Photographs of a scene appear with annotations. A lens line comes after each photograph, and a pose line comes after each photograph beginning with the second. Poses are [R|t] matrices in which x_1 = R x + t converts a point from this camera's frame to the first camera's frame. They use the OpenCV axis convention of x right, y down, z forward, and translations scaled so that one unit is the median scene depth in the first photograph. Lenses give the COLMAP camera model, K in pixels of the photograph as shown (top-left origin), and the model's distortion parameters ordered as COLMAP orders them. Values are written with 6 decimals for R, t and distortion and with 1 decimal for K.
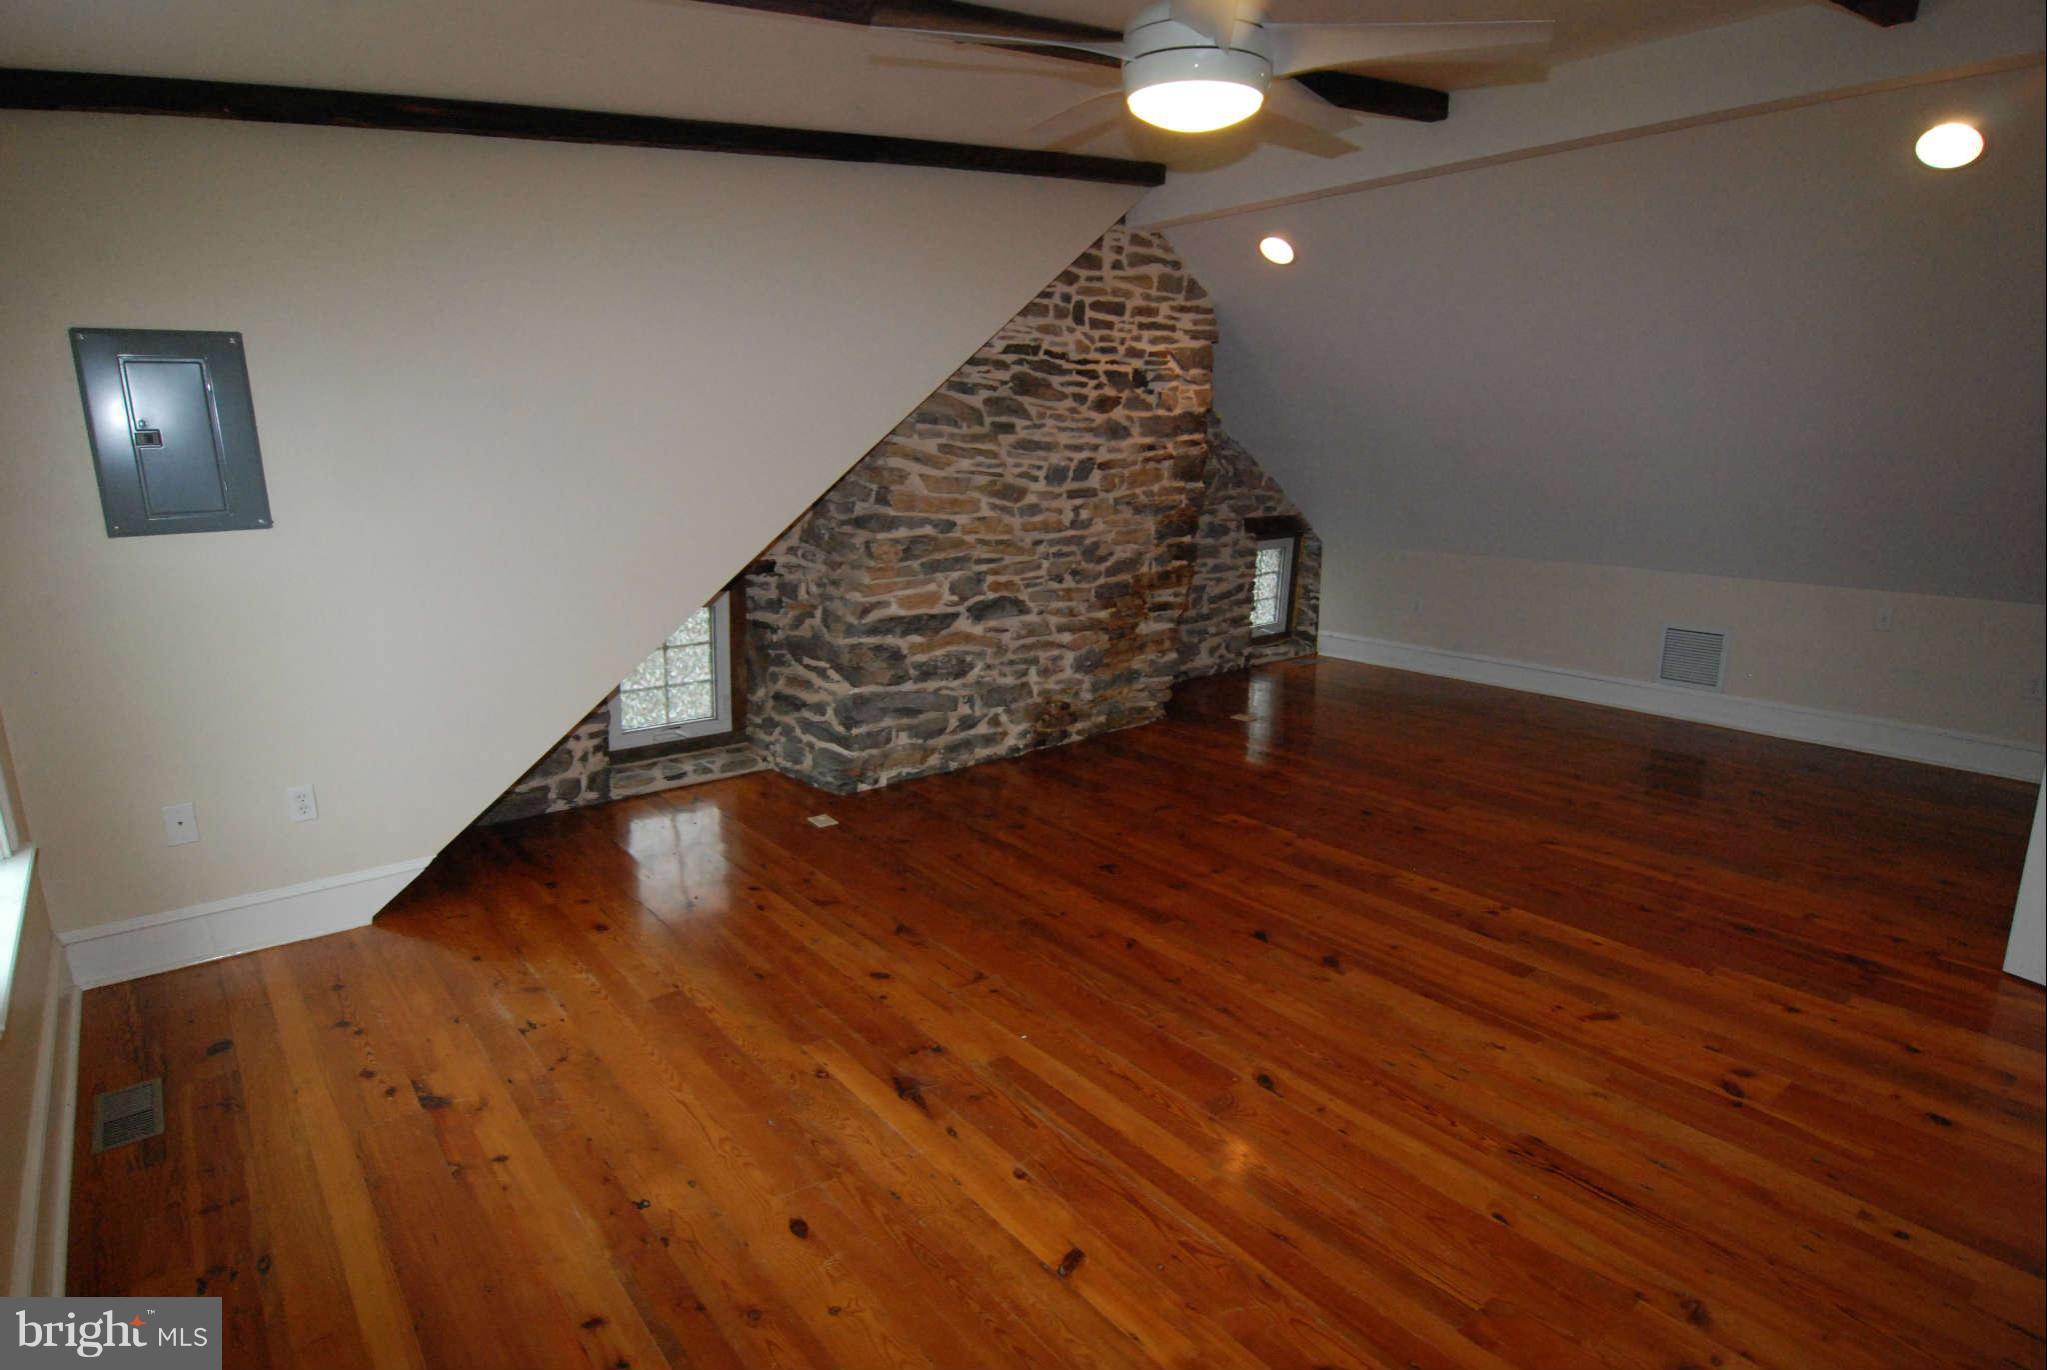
lens RADIAL K [[1099.9, 0, 1024.3], [0, 1099.9, 682.0], [0, 0, 1]] dist [-0.004198, 0.000135]
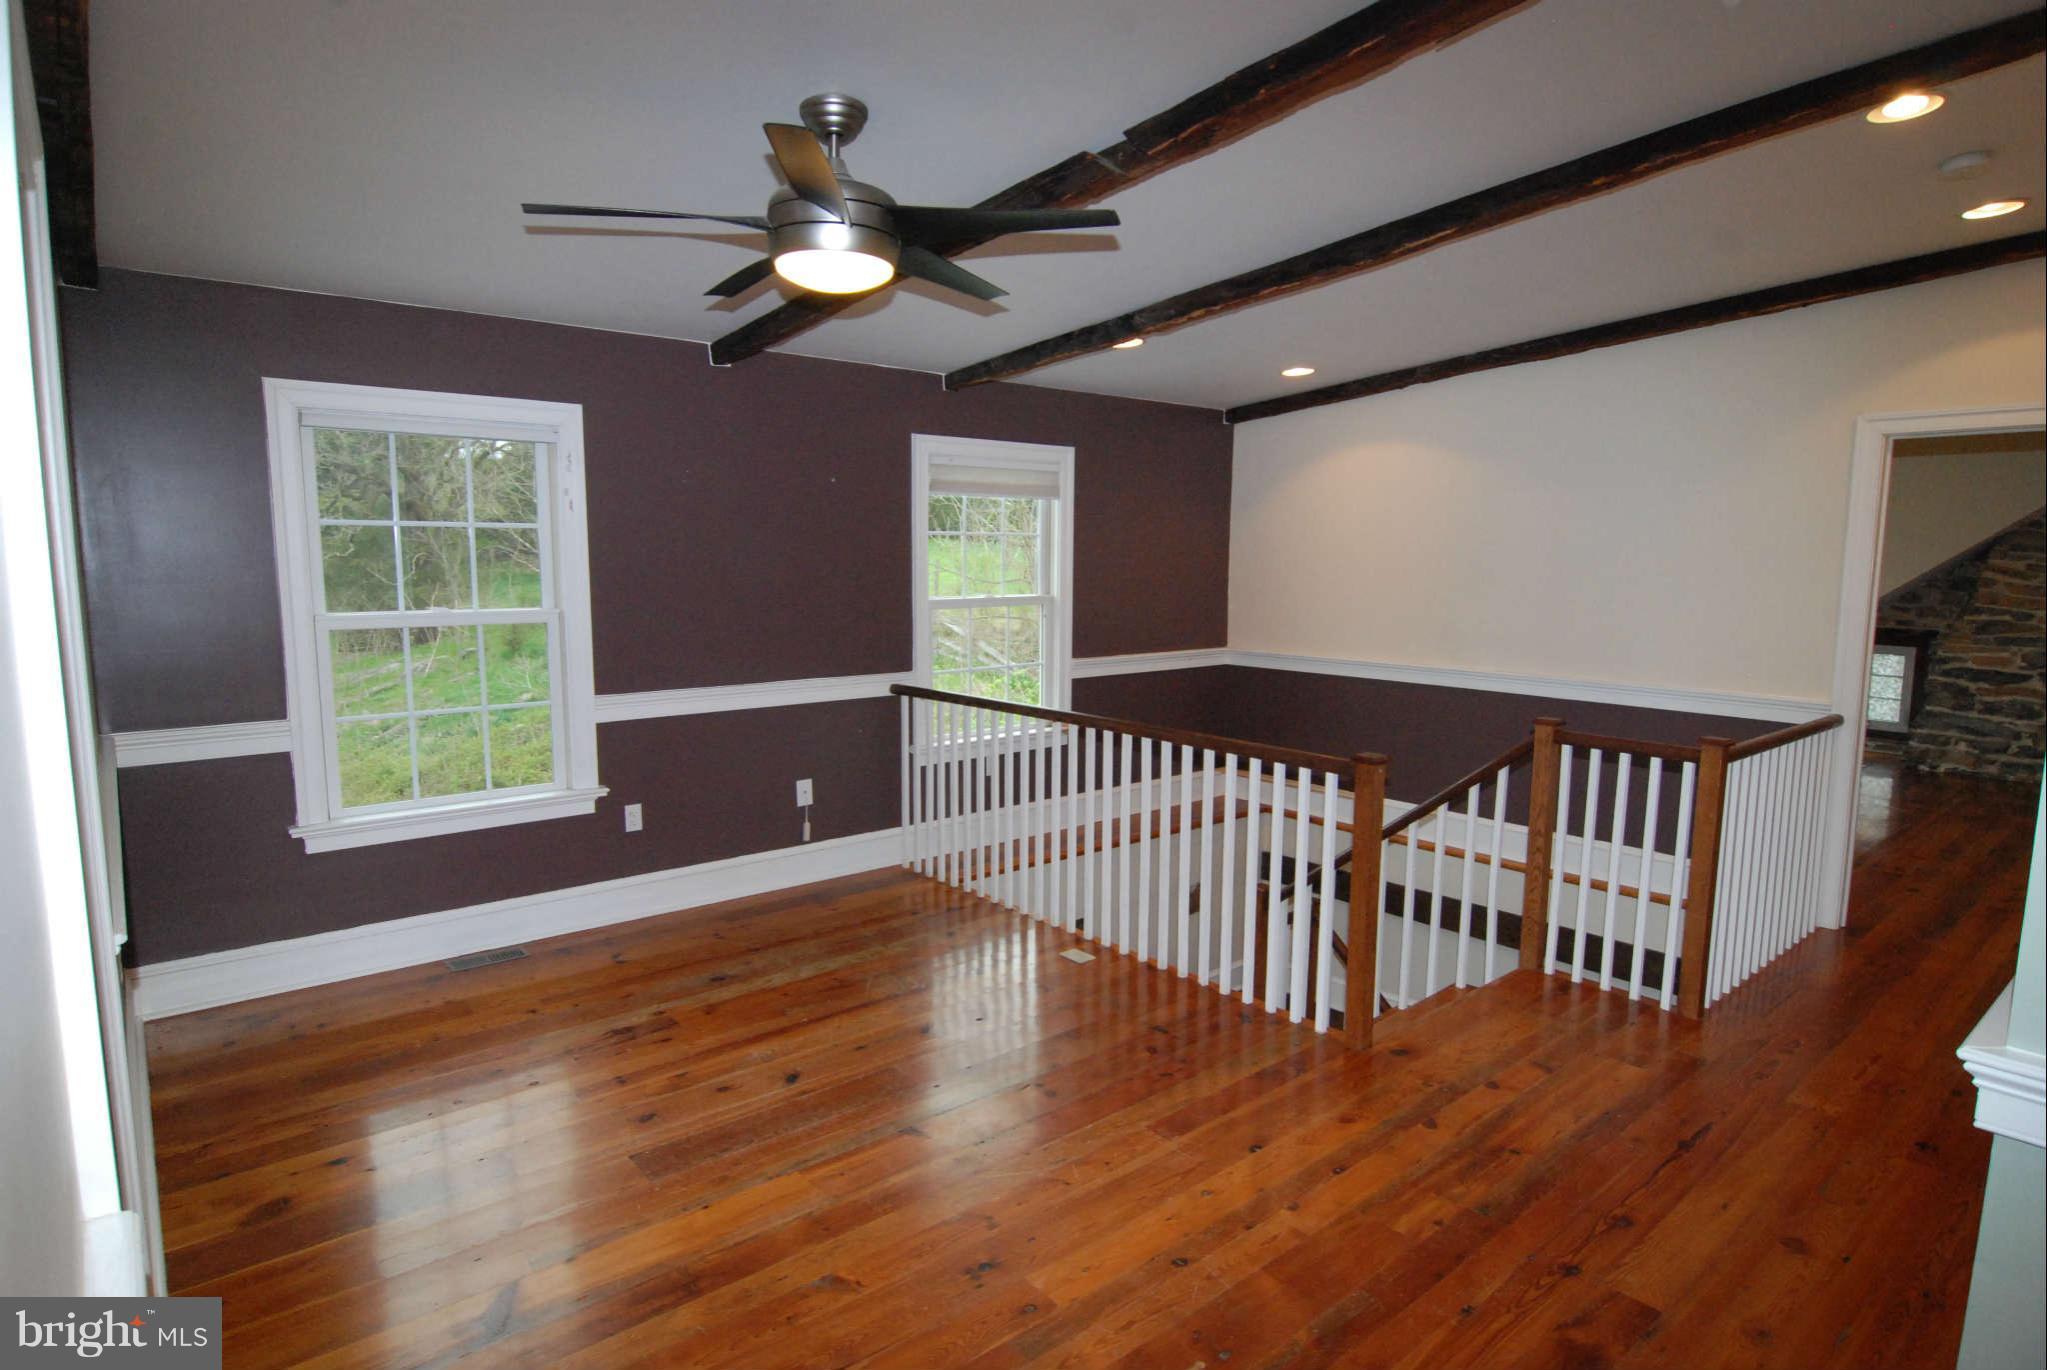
lens RADIAL K [[1099.9, 0, 1024.3], [0, 1099.9, 685.1], [0, 0, 1]] dist [-0.004198, 0.000135]
pose [[0.012316, 0.131995, -0.991174, 1.443119], [-0.224051, 0.966409, 0.125913, 0.070960], [0.974500, 0.220522, 0.041476, -0.403664]]
